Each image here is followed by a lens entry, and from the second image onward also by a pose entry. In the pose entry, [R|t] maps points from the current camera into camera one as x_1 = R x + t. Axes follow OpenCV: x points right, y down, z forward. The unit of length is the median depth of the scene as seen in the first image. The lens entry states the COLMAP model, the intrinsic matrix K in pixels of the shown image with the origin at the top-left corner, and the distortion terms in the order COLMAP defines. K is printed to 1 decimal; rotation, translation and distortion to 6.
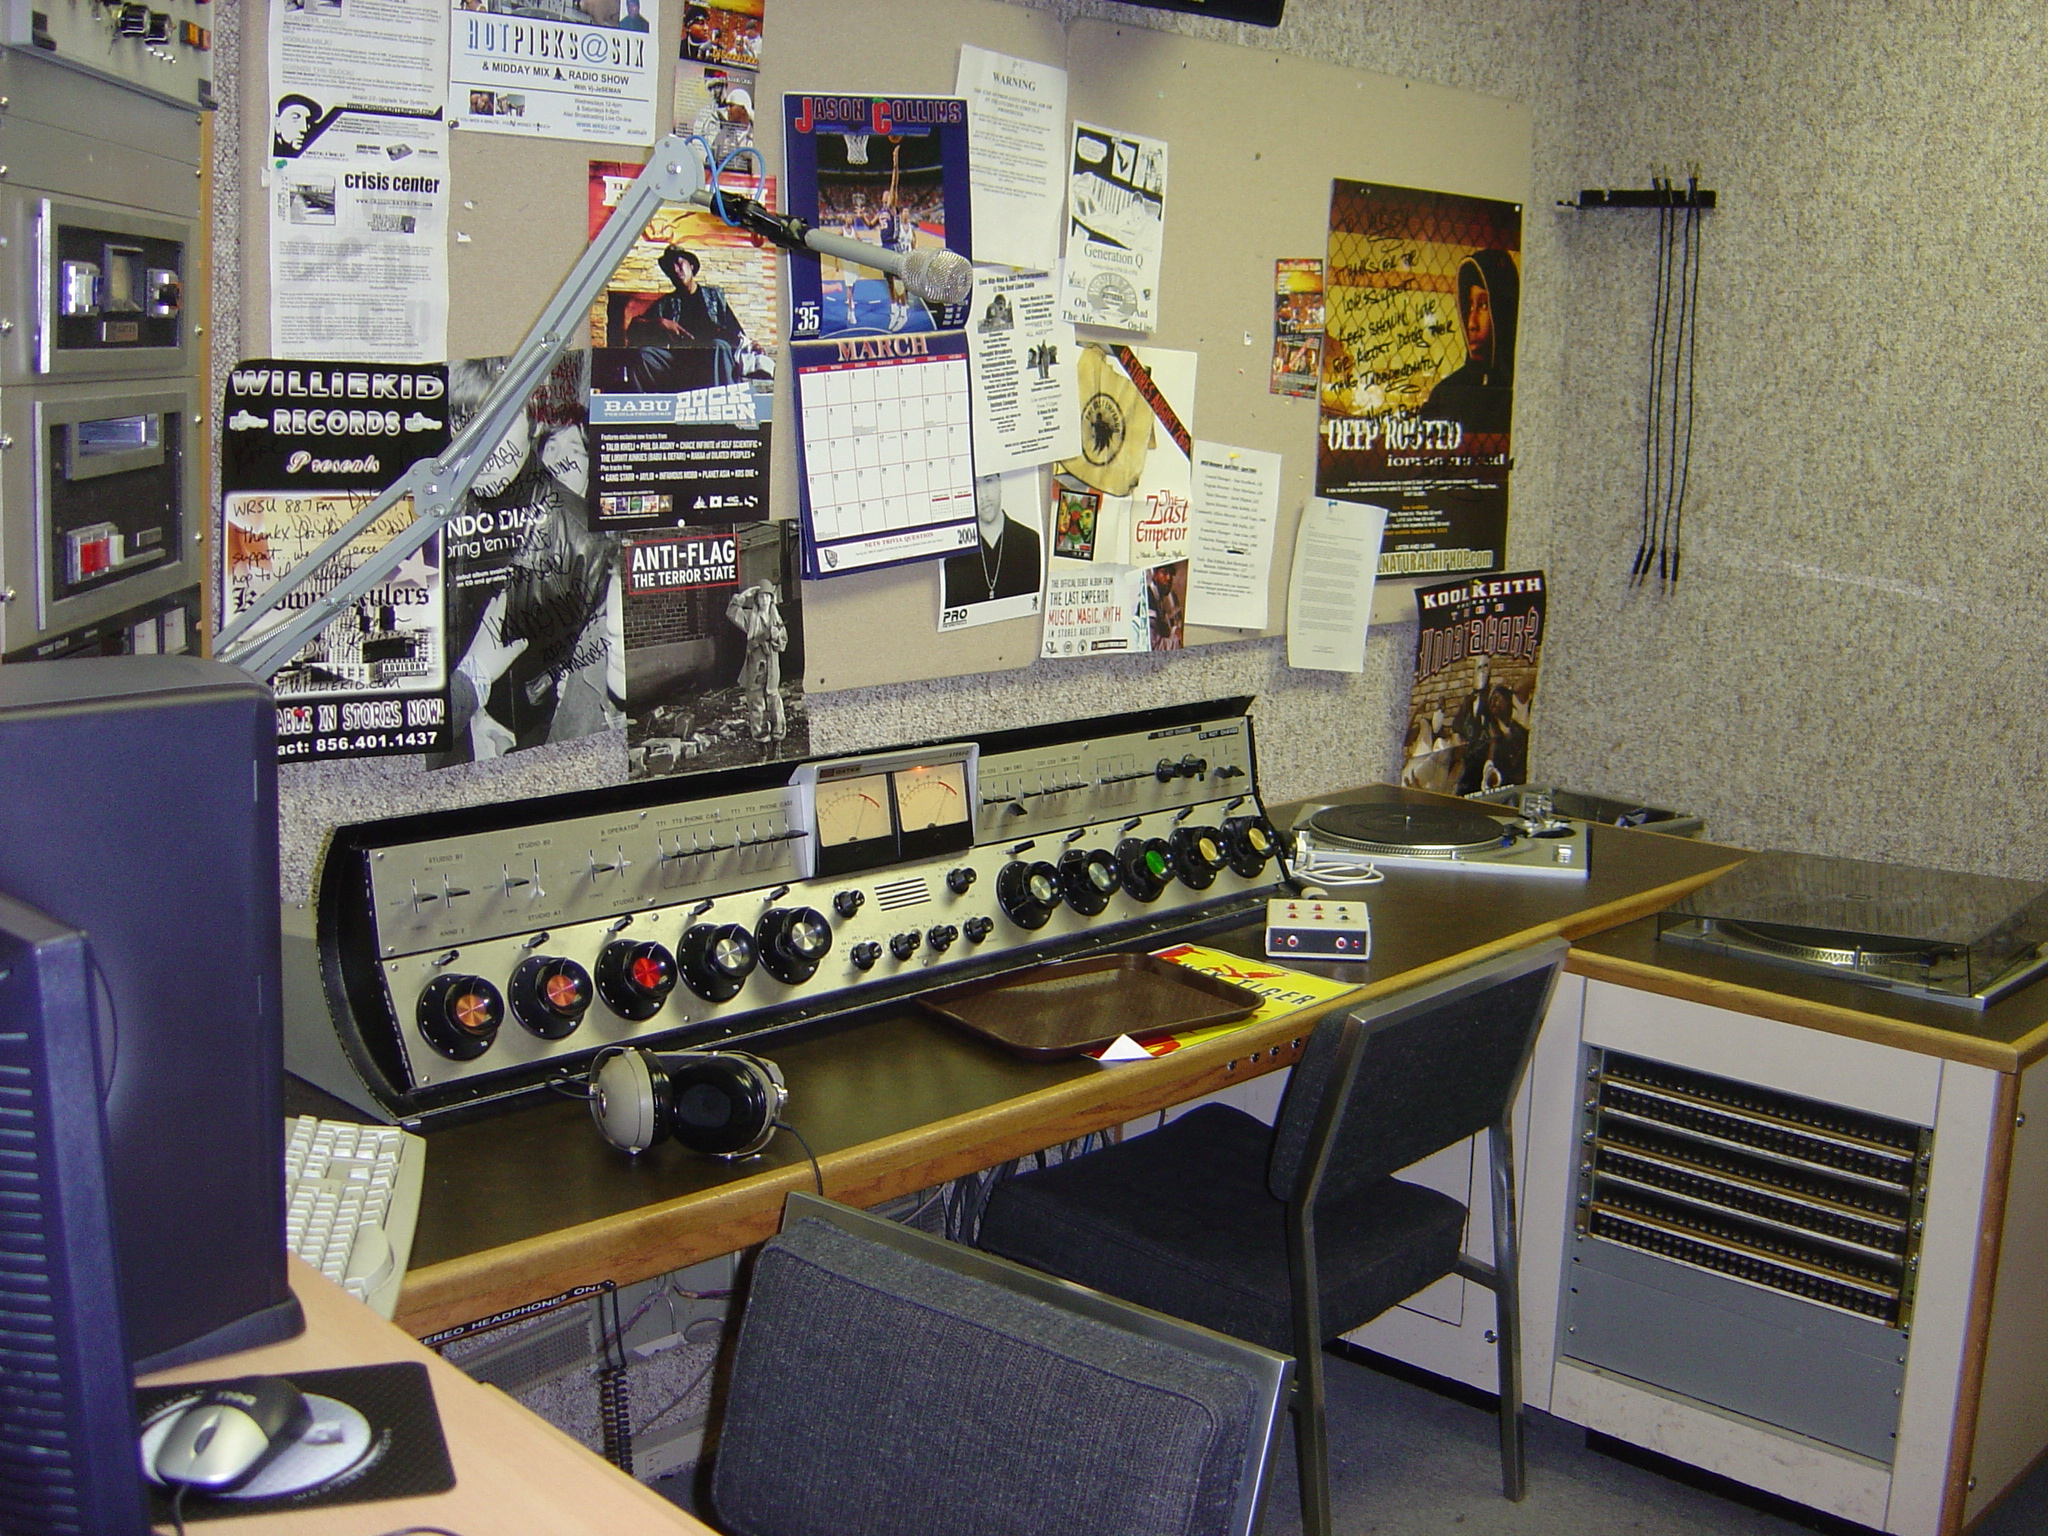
lens RADIAL K [[2313.0, 0, 1024.0], [0, 2313.0, 768.0], [0, 0, 1]] dist [-0.107363, -0.023143]
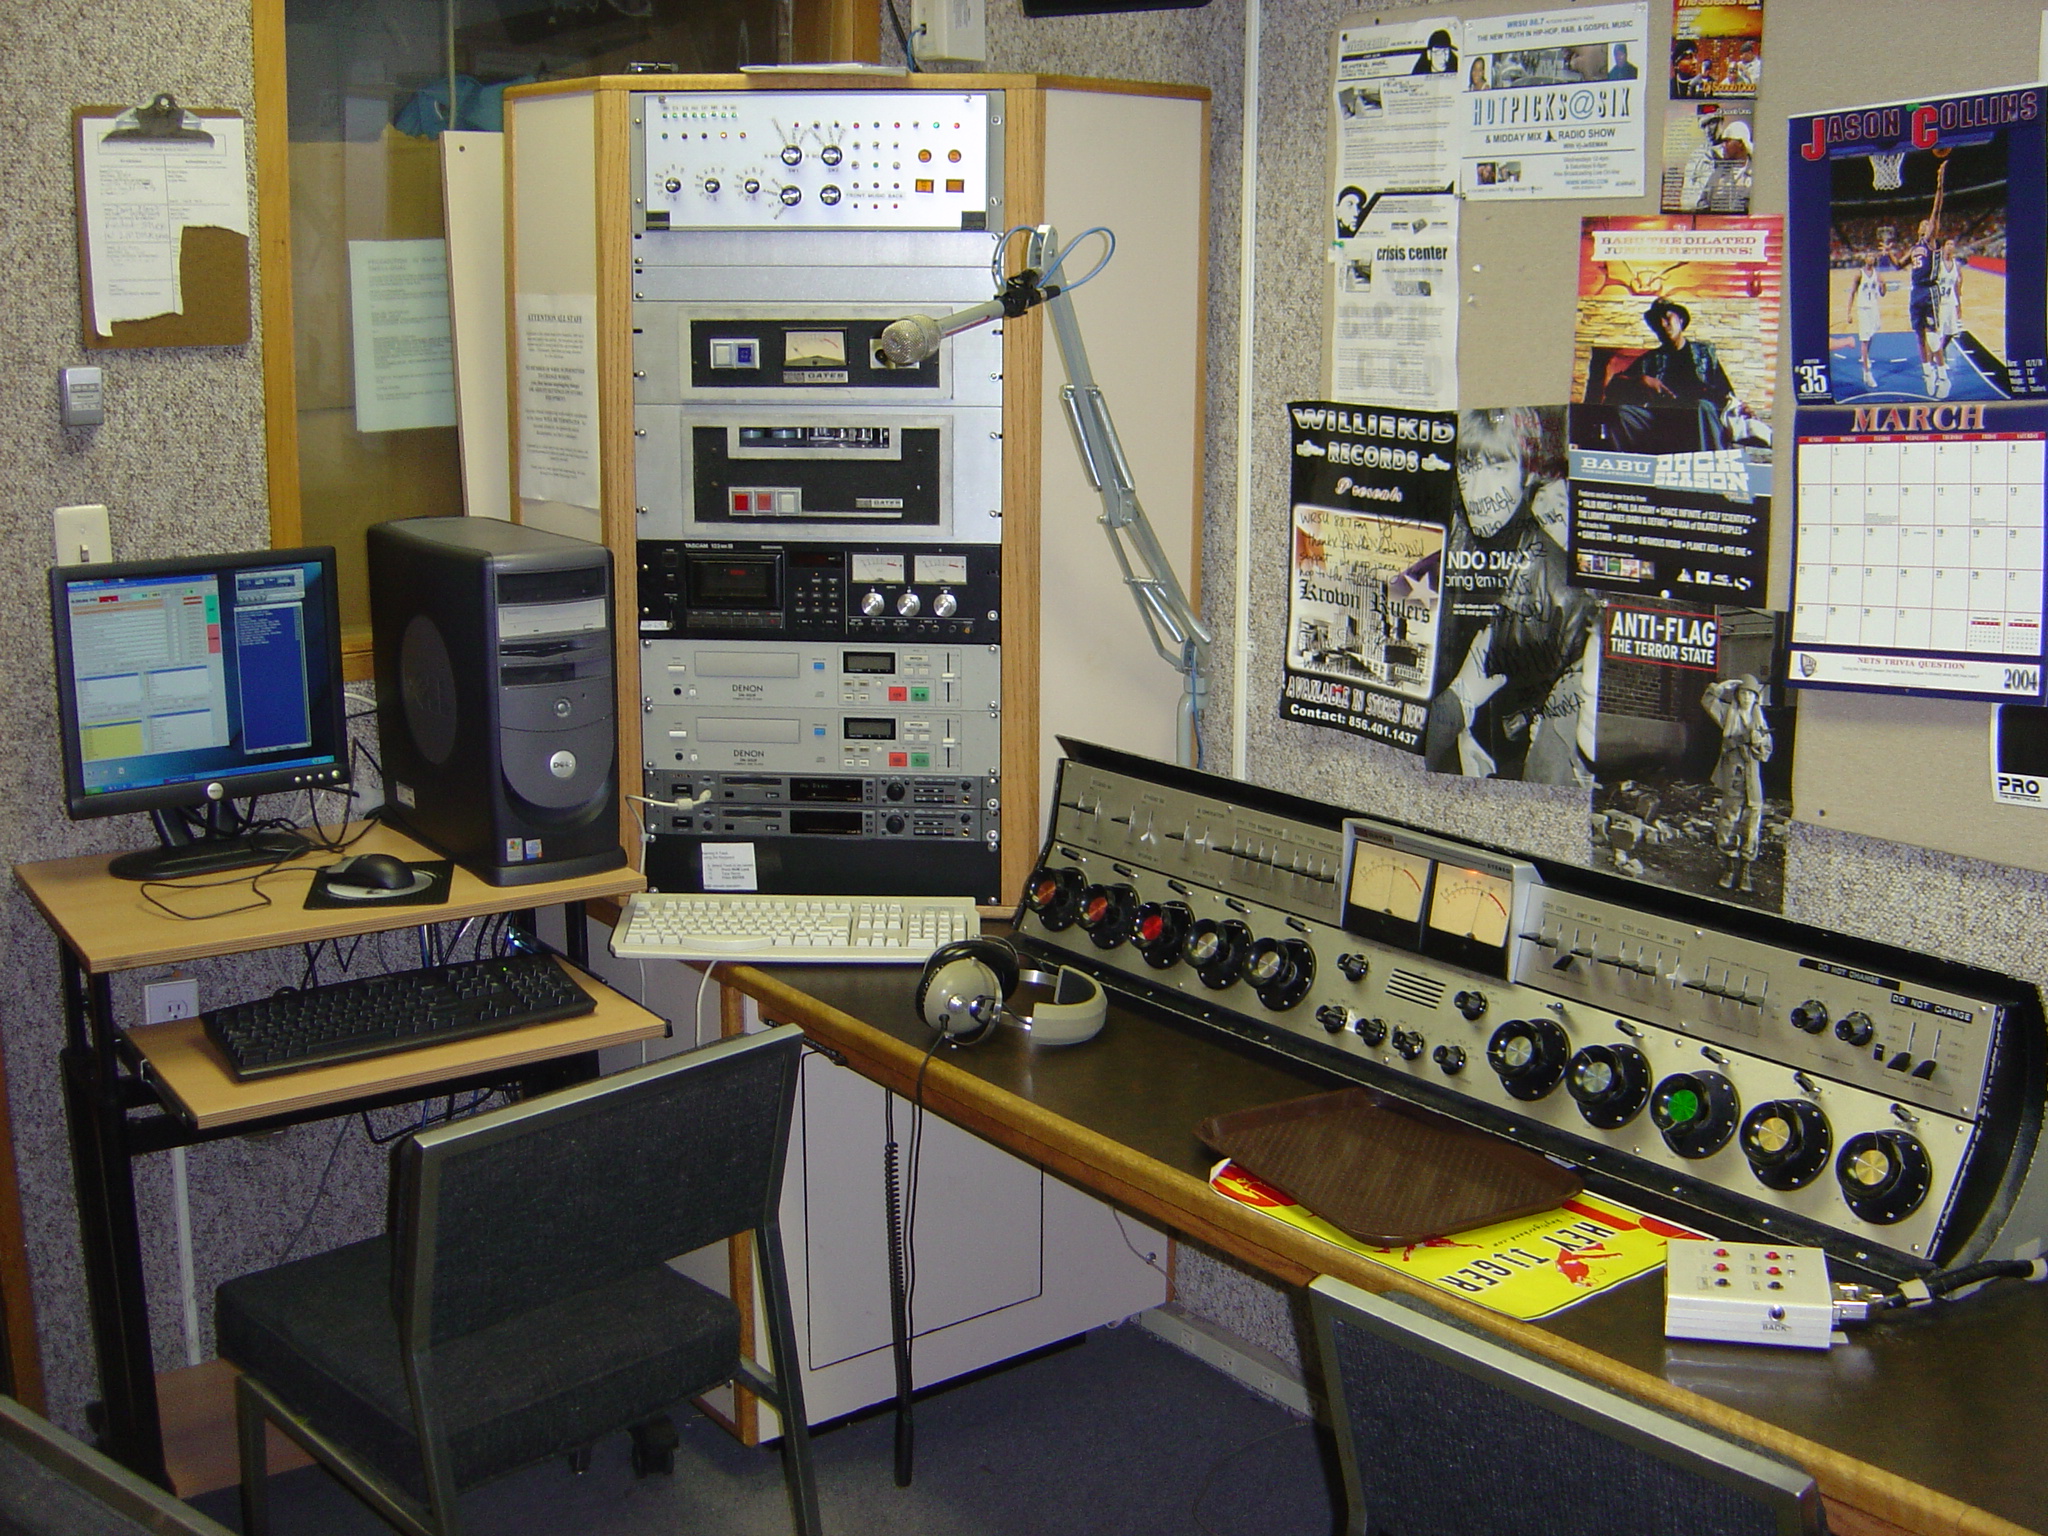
lens RADIAL K [[2313.0, 0, 1024.0], [0, 2313.0, 768.0], [0, 0, 1]] dist [-0.107363, -0.023143]
pose [[-0.154333, 0.175762, -0.972260, 0.833983], [-0.183534, 0.961822, 0.203009, -0.185079], [0.970822, 0.209774, -0.116183, 0.897434]]
